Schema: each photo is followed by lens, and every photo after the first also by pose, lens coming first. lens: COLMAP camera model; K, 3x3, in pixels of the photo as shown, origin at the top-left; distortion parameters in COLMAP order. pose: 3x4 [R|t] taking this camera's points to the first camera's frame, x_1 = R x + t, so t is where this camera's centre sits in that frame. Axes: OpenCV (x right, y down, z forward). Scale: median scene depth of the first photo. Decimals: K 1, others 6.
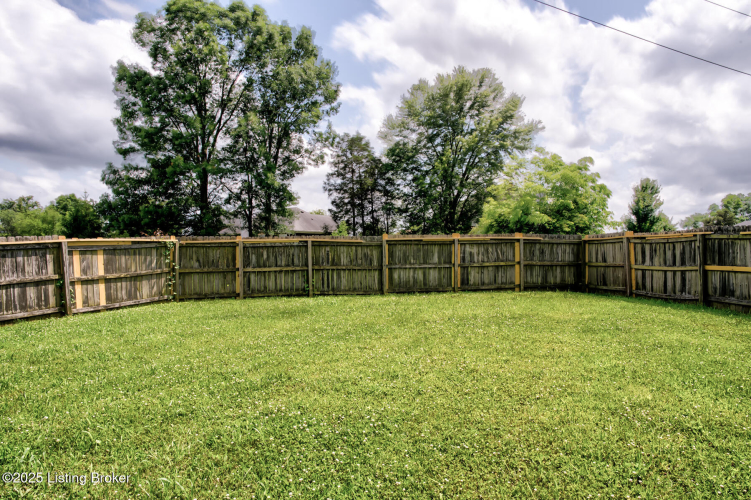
lens RADIAL K [[524.8, 0, 374.7], [0, 524.8, 248.4], [0, 0, 1]] dist [-0.011696, -0.000058]
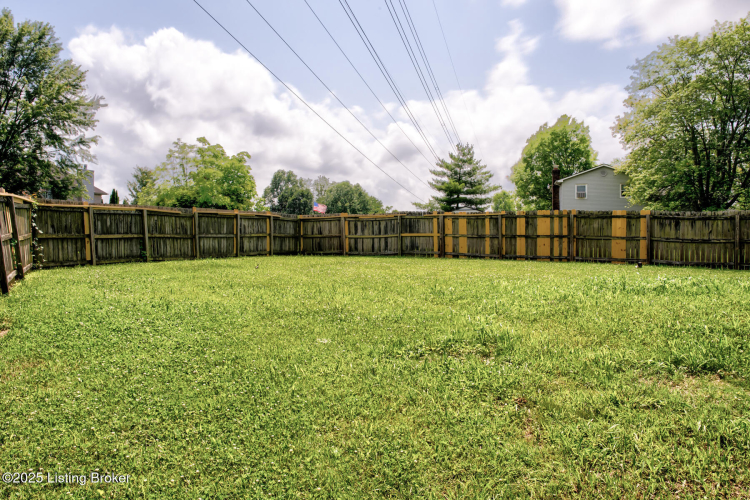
lens RADIAL K [[583.2, 0, 373.7], [0, 583.2, 249.6], [0, 0, 1]] dist [-0.017297, -0.005781]
pose [[0.611480, -0.009181, 0.791207, -0.783708], [-0.004755, 0.999872, 0.015278, 0.045963], [-0.791246, -0.013105, 0.611358, -0.098723]]
